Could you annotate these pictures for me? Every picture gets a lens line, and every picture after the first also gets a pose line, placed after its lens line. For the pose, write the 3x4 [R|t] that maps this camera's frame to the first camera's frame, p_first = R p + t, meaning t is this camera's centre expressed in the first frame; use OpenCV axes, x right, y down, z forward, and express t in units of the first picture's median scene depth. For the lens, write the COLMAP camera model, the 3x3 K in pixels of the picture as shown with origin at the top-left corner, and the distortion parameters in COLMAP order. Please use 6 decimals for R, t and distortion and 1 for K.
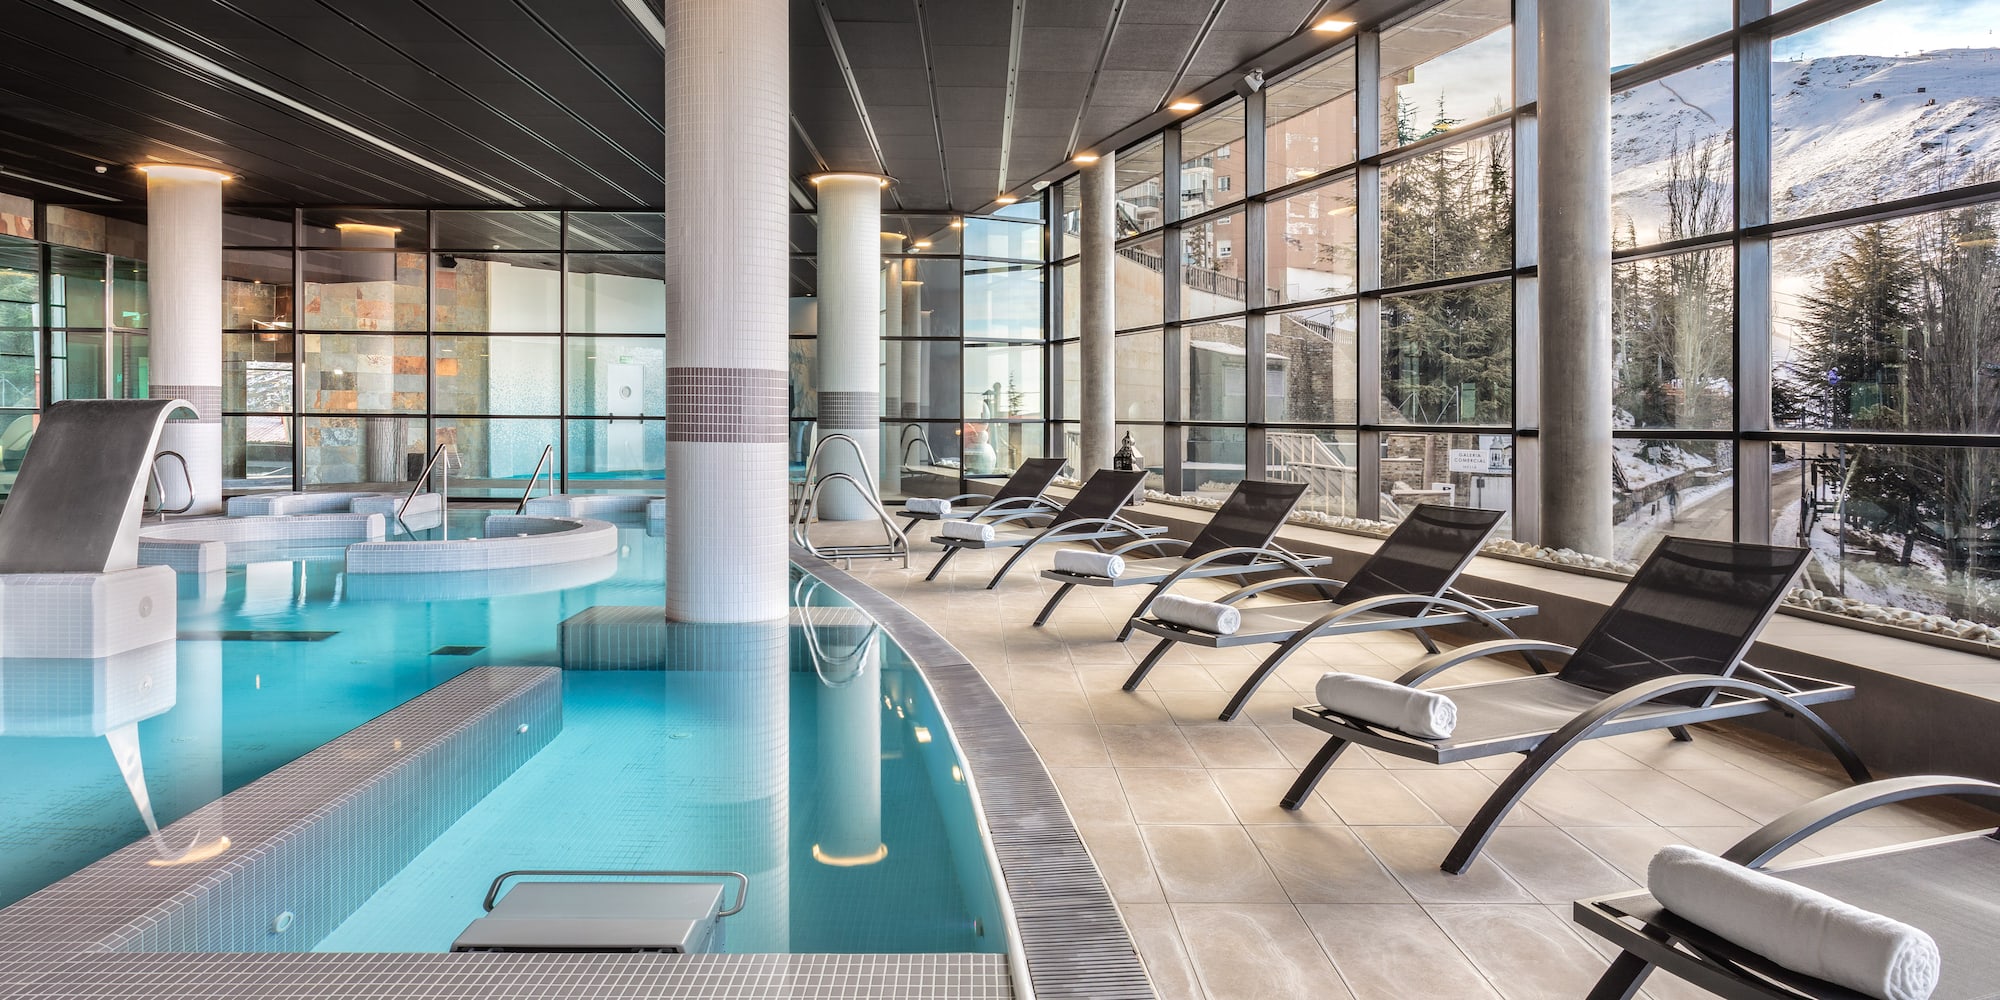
lens RADIAL K [[1204.2, 0, 997.3], [0, 1204.2, 422.0], [0, 0, 1]] dist [0.003284, 0.000142]
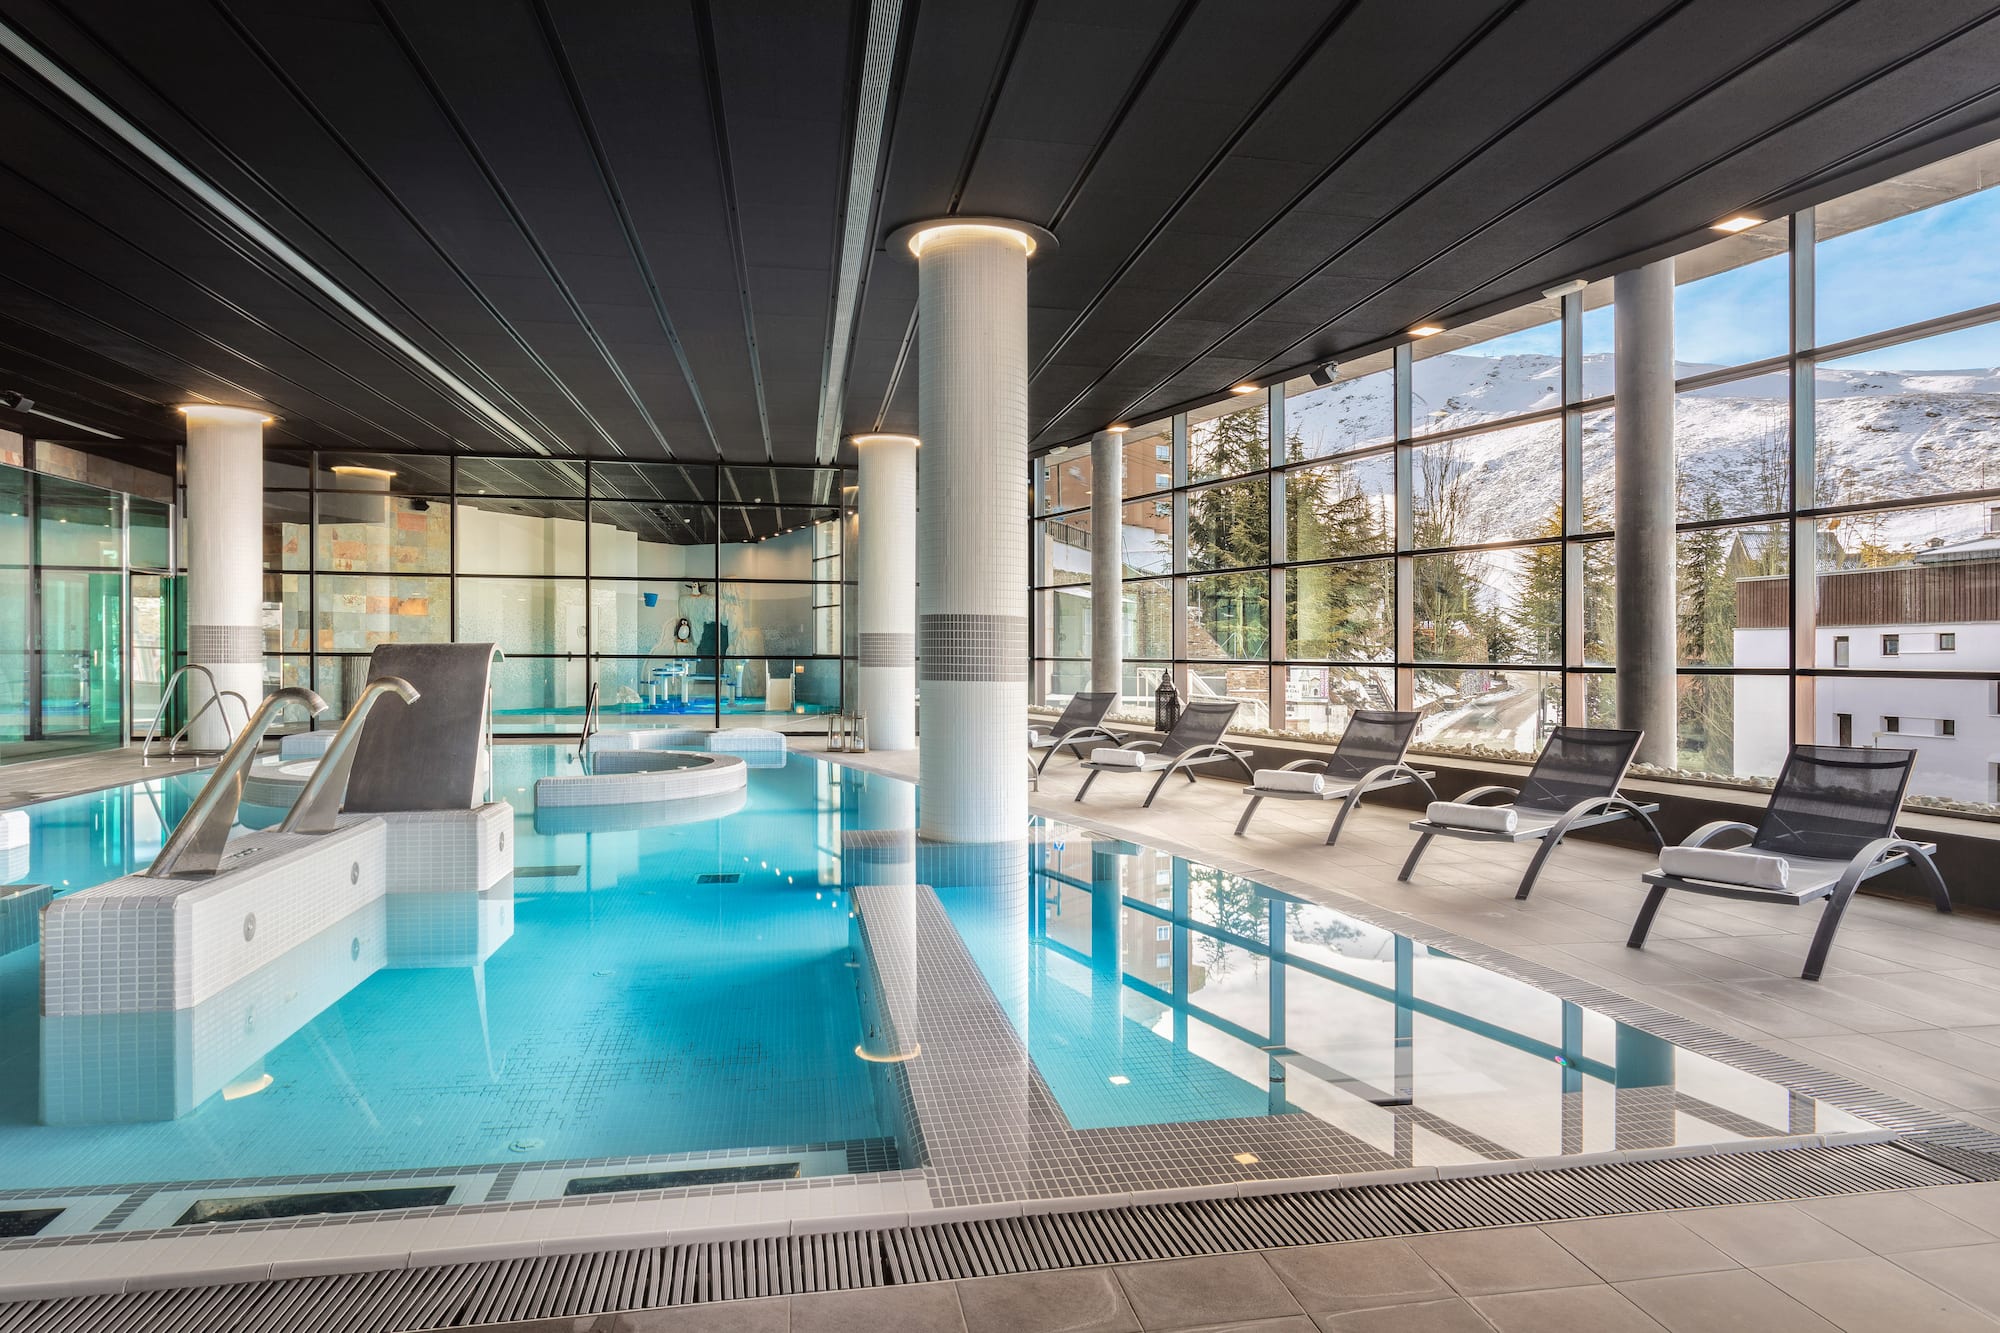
lens RADIAL K [[1096.2, 0, 997.7], [0, 1096.2, 660.9], [0, 0, 1]] dist [0.001402, 0.000421]
pose [[0.986275, -0.002501, 0.165093, -0.161498], [0.002025, 0.999993, 0.003048, -0.002287], [-0.165099, -0.002671, 0.986273, -0.003977]]
